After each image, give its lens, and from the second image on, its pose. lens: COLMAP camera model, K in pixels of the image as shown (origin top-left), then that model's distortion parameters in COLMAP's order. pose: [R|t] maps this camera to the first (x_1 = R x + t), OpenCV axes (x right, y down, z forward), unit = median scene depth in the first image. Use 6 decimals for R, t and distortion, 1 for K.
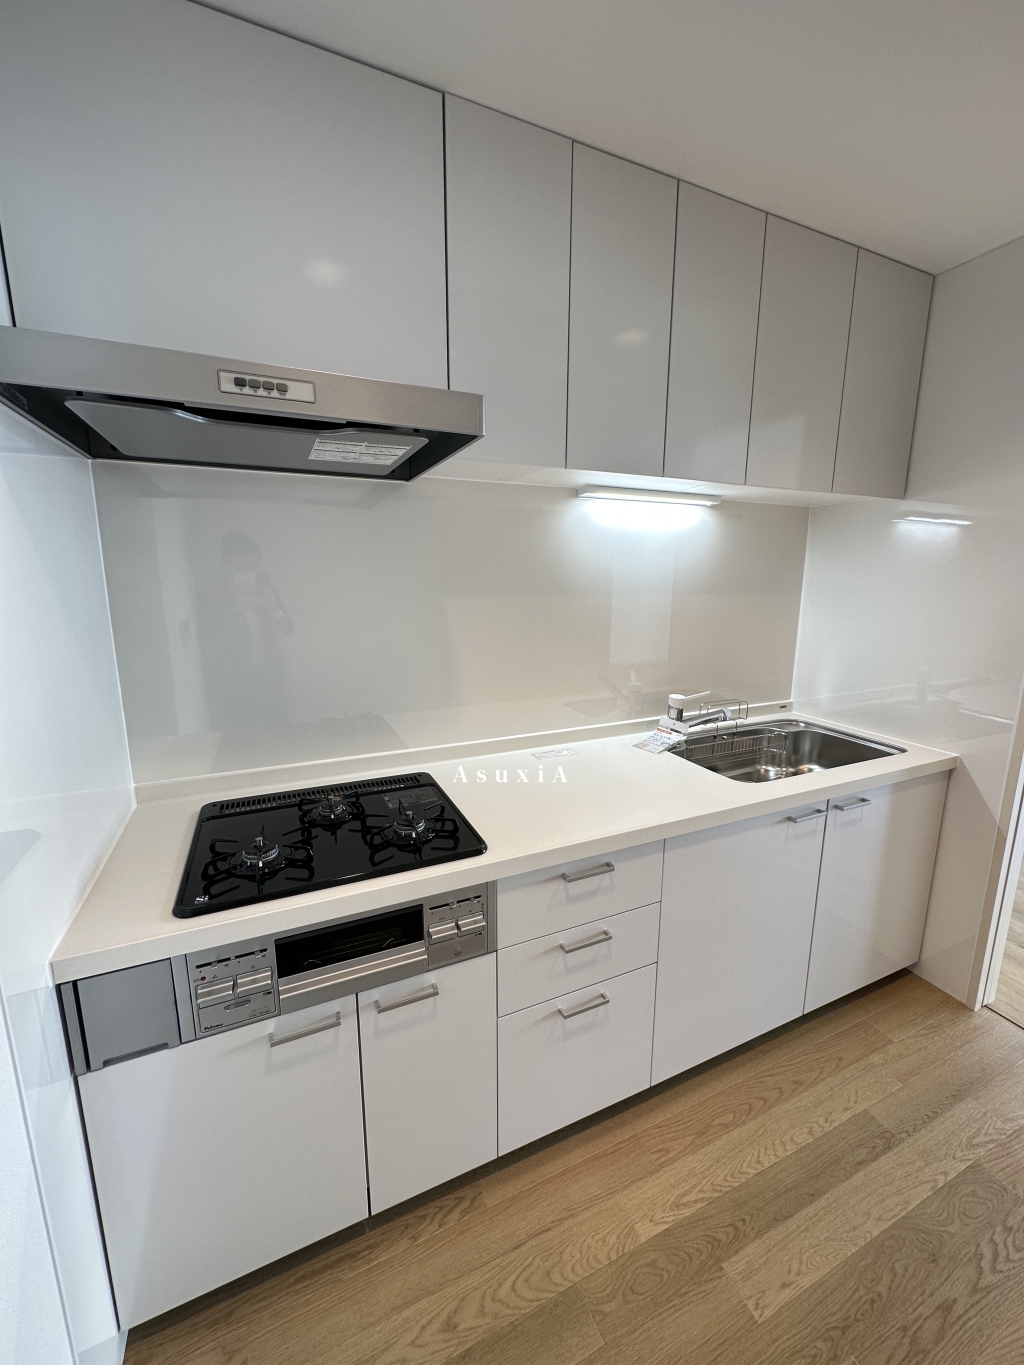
lens RADIAL K [[546.4, 0, 509.3], [0, 546.4, 680.1], [0, 0, 1]] dist [-0.002474, 0.000370]
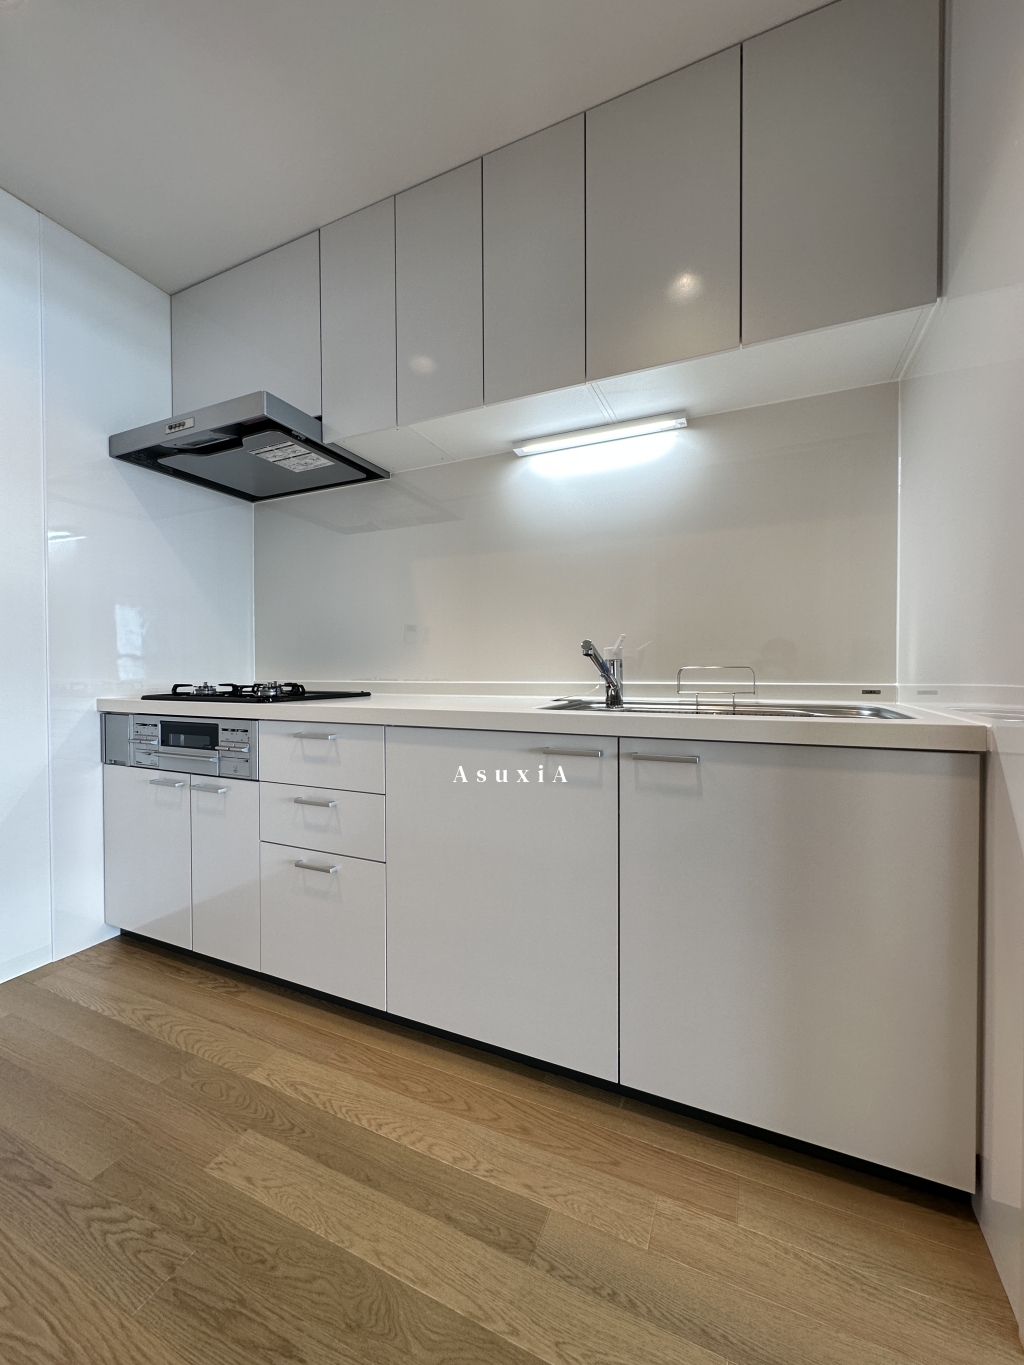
lens RADIAL K [[546.4, 0, 513.8], [0, 546.4, 682.9], [0, 0, 1]] dist [-0.002474, 0.000370]
pose [[0.660468, 0.010346, -0.750783, 1.382822], [-0.140268, 0.984003, -0.109834, 0.324834], [0.737636, 0.177853, 0.651354, 0.560343]]
